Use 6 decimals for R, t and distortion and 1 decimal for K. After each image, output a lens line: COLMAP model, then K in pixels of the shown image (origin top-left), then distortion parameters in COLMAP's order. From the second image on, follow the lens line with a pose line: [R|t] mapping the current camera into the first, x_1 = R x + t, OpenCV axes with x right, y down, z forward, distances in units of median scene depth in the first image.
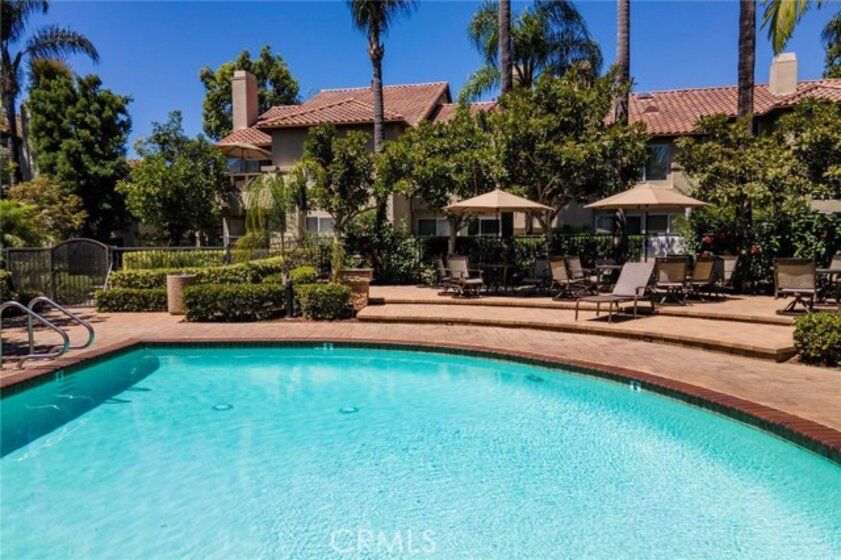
lens RADIAL K [[602.6, 0, 419.9], [0, 602.6, 282.2], [0, 0, 1]] dist [0.033743, 0.004309]
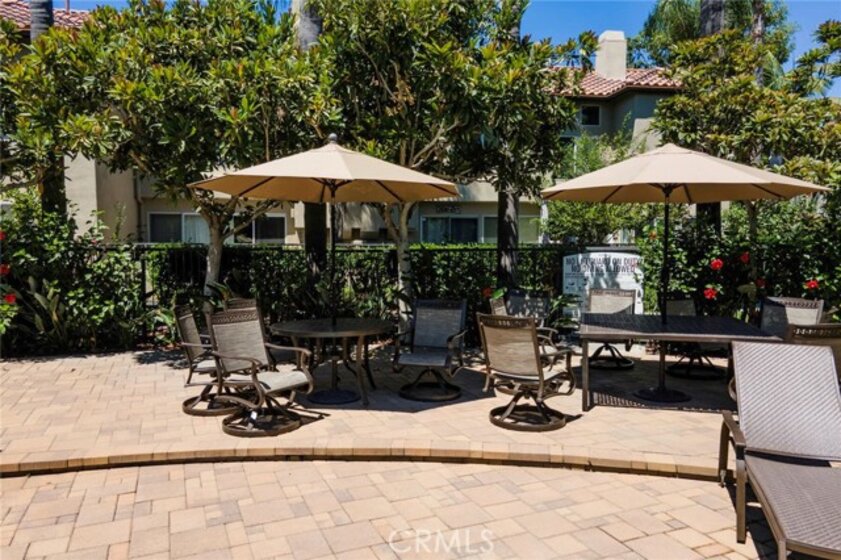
lens RADIAL K [[602.6, 0, 419.9], [0, 602.6, 282.2], [0, 0, 1]] dist [0.033743, 0.004309]
pose [[0.922689, -0.018396, 0.385107, 0.019529], [0.017848, 0.999828, 0.004997, -0.053369], [-0.385133, 0.002262, 0.922858, 0.530602]]
